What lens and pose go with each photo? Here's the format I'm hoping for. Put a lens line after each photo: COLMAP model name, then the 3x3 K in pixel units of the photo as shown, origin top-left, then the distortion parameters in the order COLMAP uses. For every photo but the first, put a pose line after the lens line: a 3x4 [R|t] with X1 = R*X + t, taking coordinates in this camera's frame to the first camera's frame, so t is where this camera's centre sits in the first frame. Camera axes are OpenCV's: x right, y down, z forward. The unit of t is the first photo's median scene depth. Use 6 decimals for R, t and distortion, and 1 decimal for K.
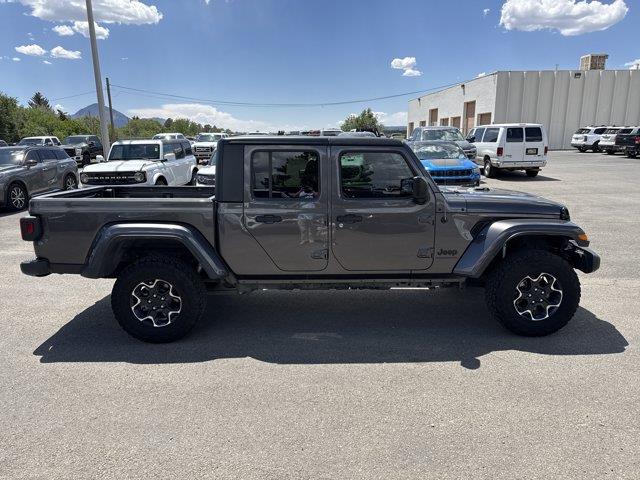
lens RADIAL K [[454.5, 0, 314.2], [0, 454.5, 238.7], [0, 0, 1]] dist [0.021340, -0.025307]
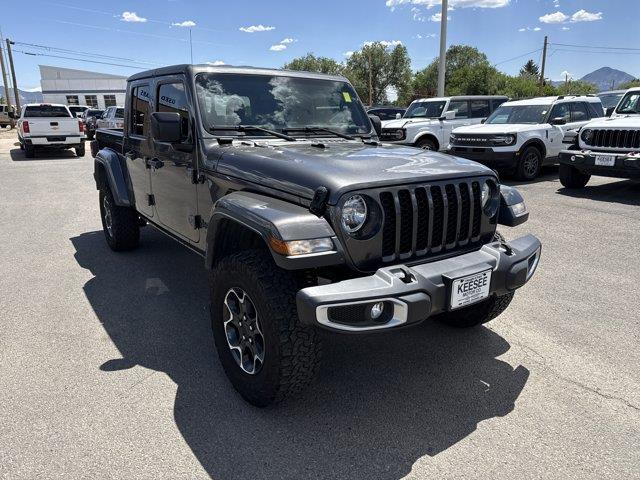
lens RADIAL K [[454.5, 0, 317.6], [0, 454.5, 238.2], [0, 0, 1]] dist [0.021340, -0.025307]
pose [[0.565334, 0.222445, -0.794302, 0.362923], [-0.169907, 0.973705, 0.151758, -0.033125], [0.807173, 0.049163, 0.588264, 0.273914]]
